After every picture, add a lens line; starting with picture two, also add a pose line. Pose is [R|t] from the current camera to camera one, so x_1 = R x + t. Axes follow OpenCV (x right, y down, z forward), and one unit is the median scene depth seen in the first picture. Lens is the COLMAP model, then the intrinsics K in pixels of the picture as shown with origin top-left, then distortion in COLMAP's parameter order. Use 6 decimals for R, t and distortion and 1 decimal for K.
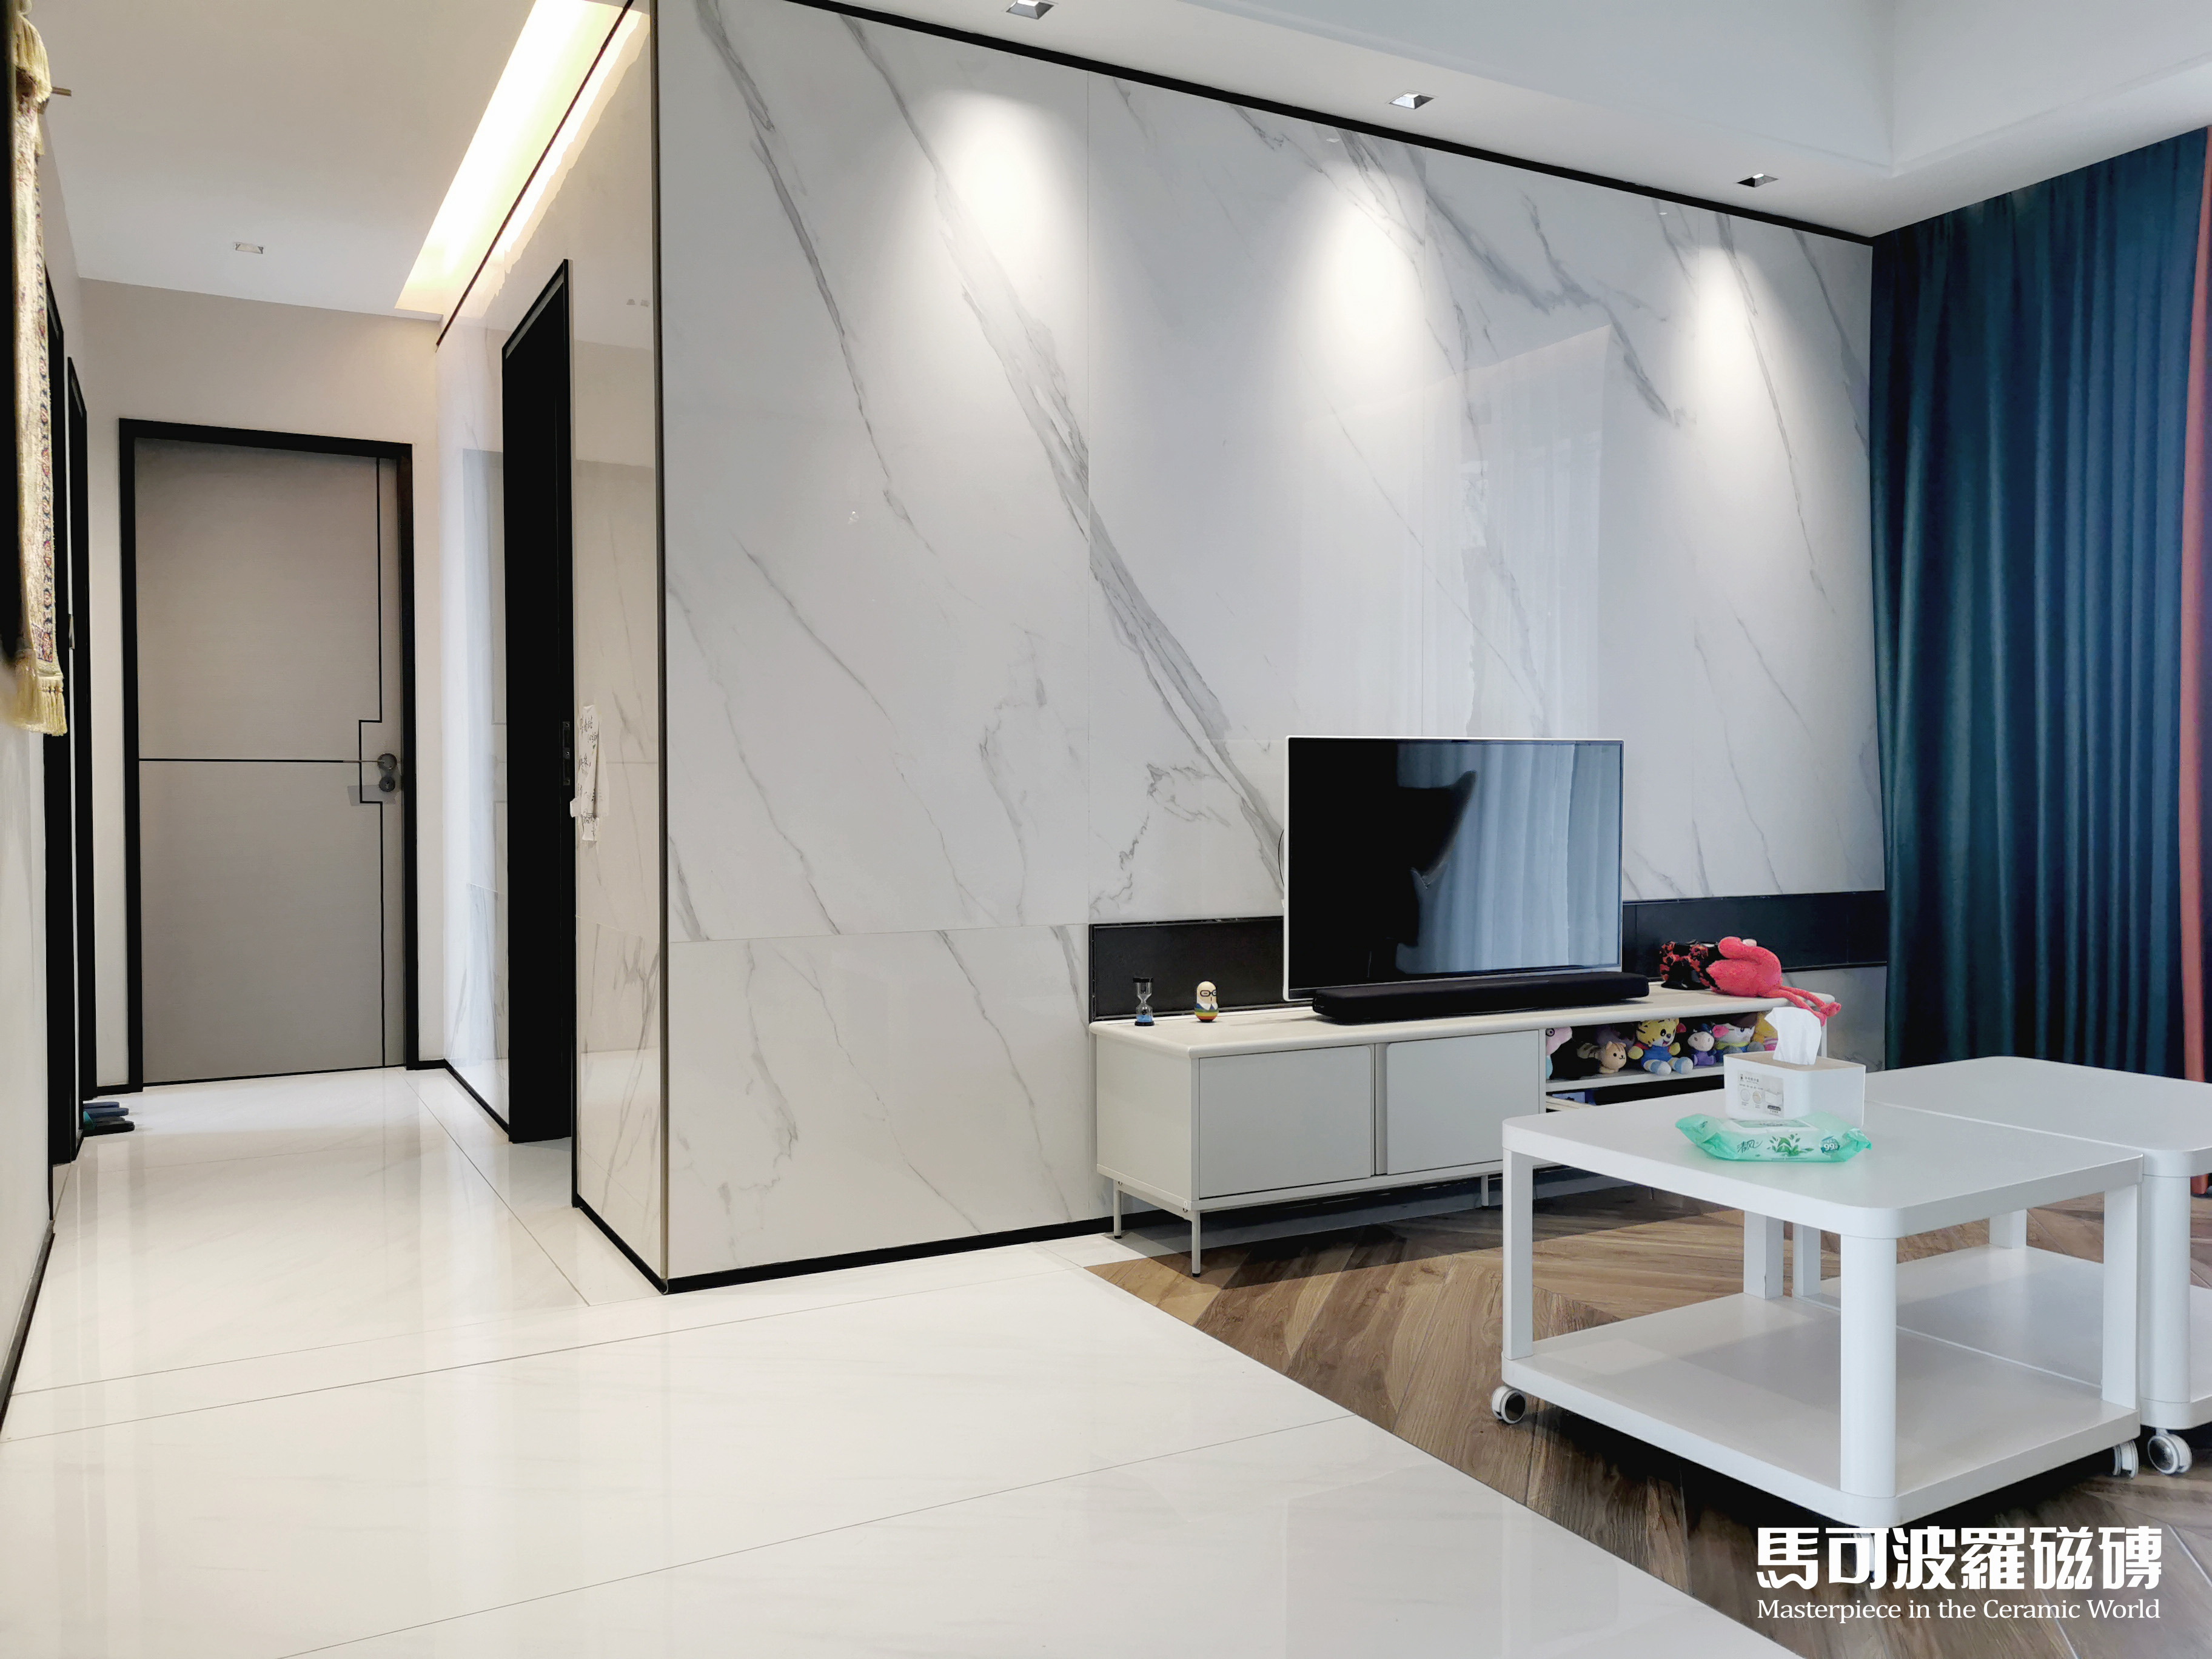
lens RADIAL K [[1716.8, 0, 1126.9], [0, 1716.8, 825.3], [0, 0, 1]] dist [0.053072, -0.049369]
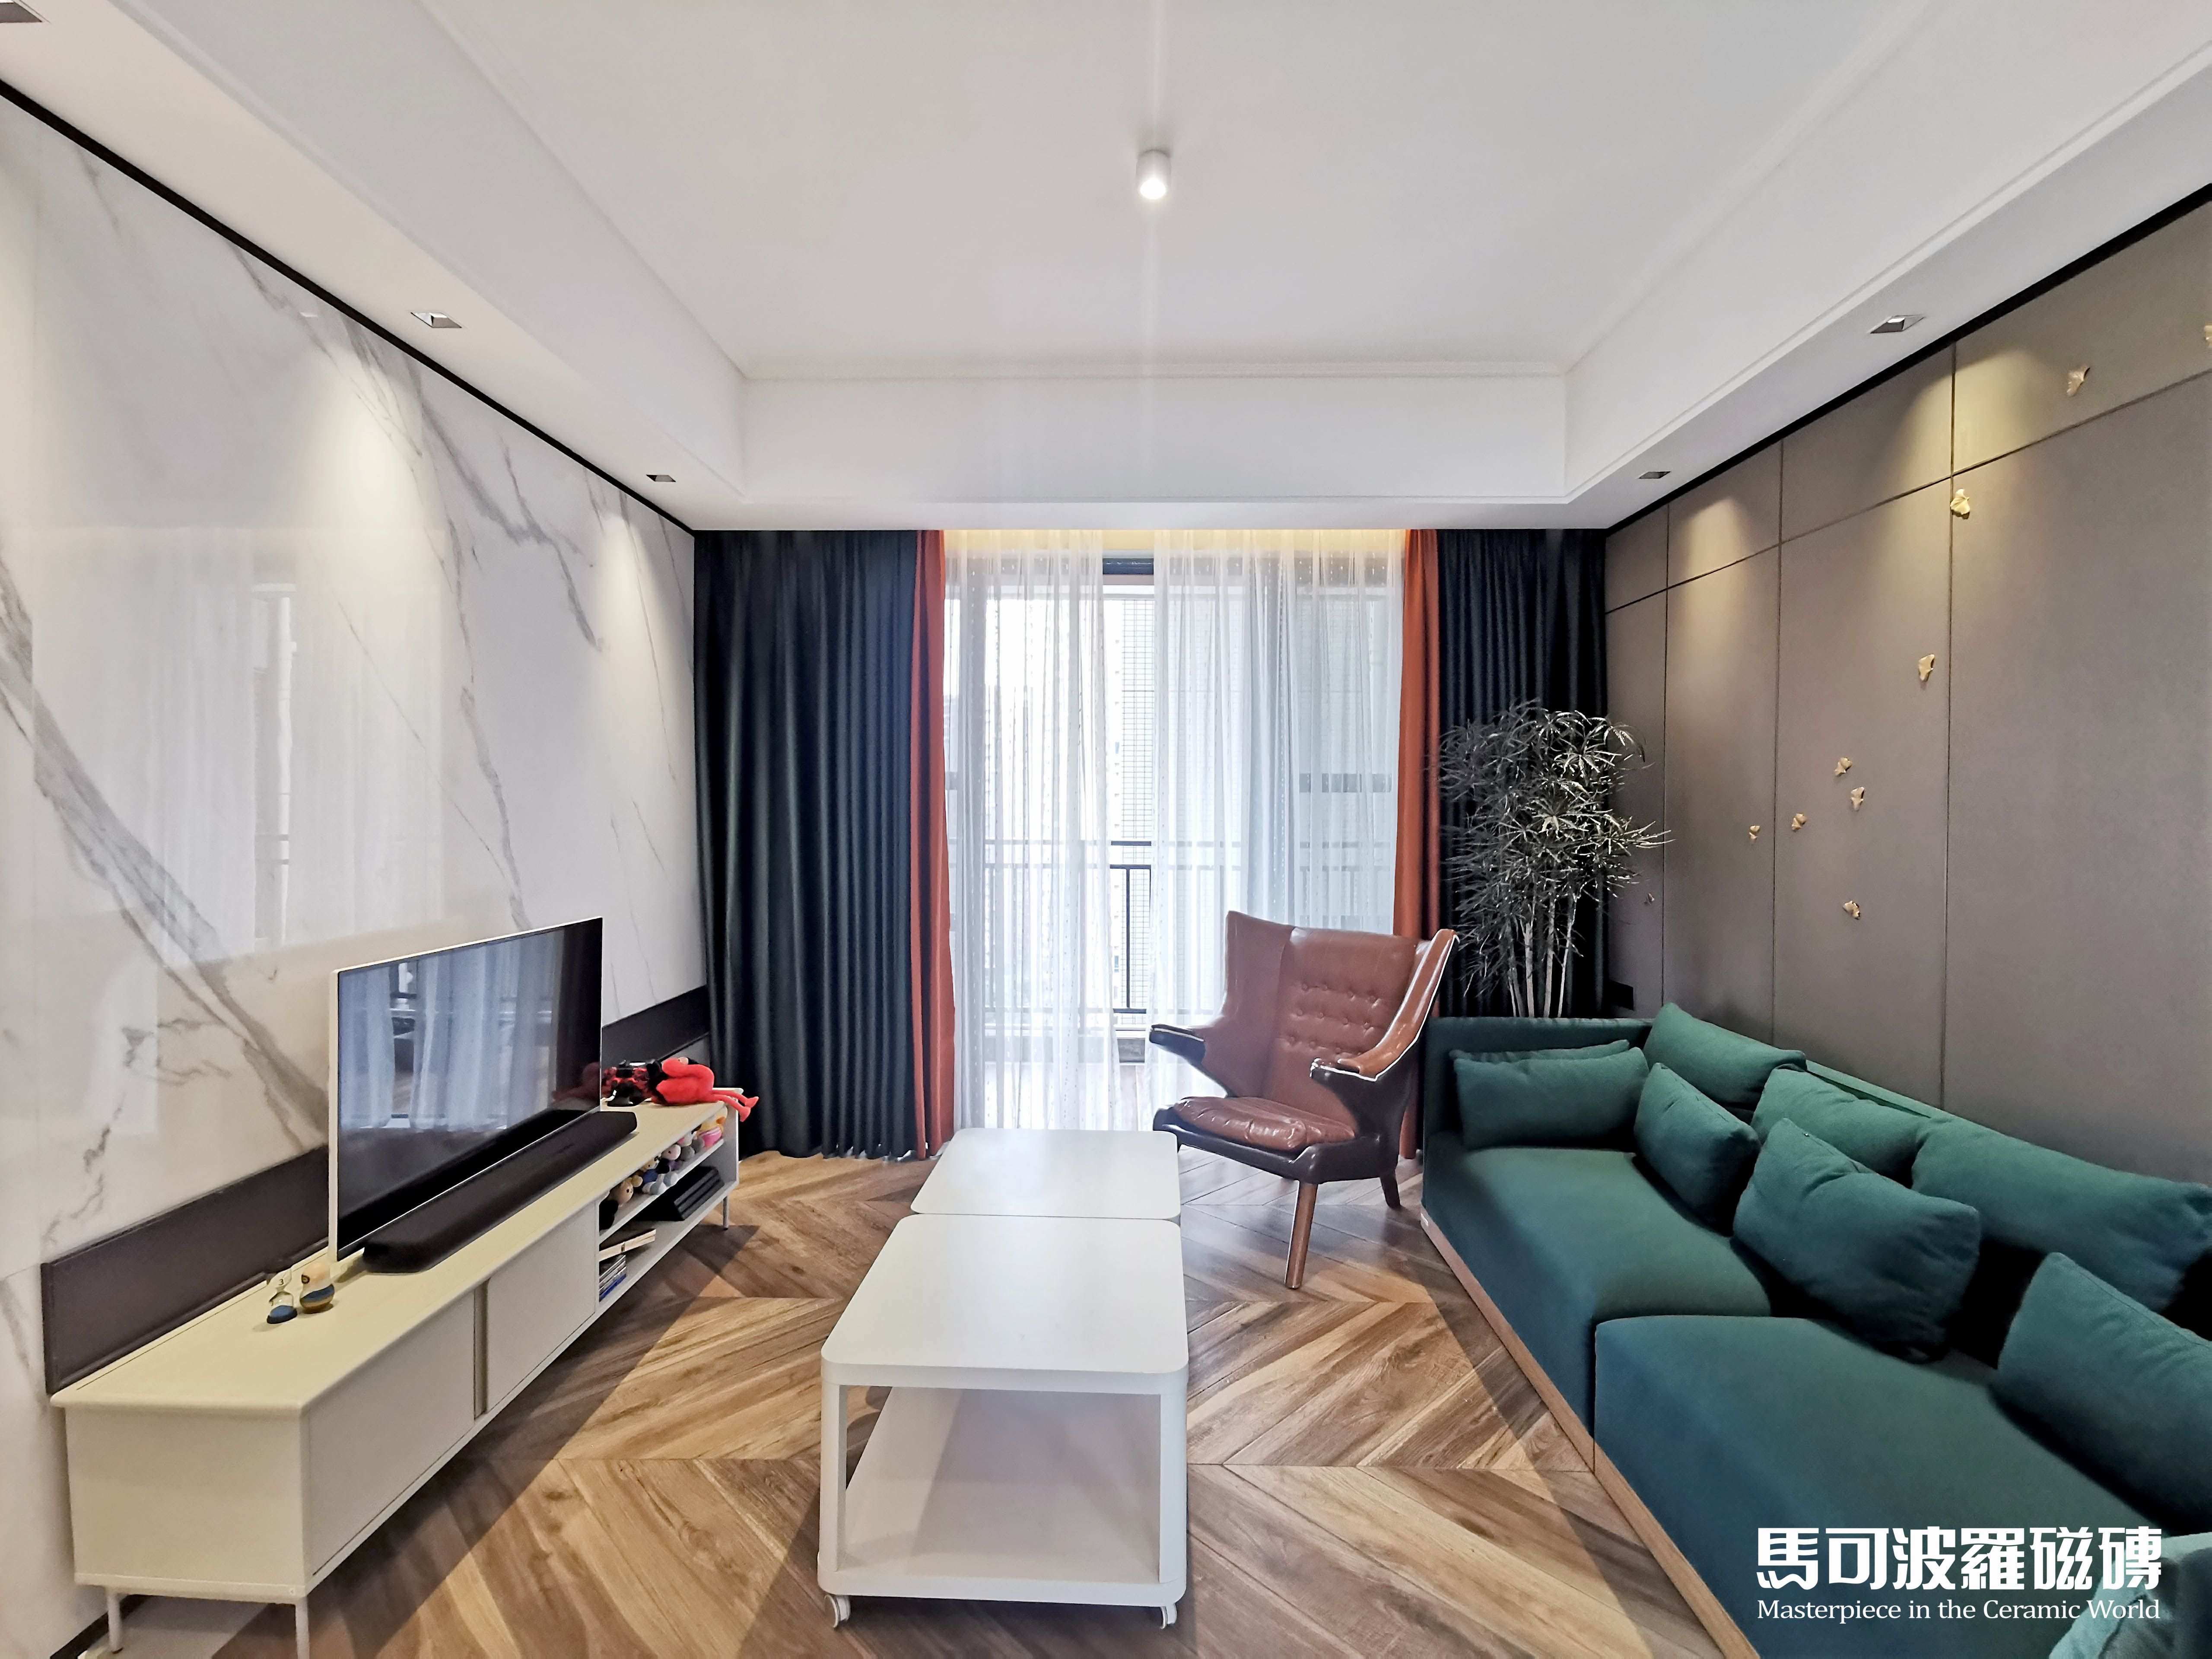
lens RADIAL K [[1004.6, 0, 1107.4], [0, 1004.6, 822.9], [0, 0, 1]] dist [-0.008357, -0.006333]
pose [[0.500820, -0.009193, 0.865503, -0.154103], [0.017066, 0.999854, 0.000745, -0.123012], [-0.865383, 0.014398, 0.500904, 0.390154]]
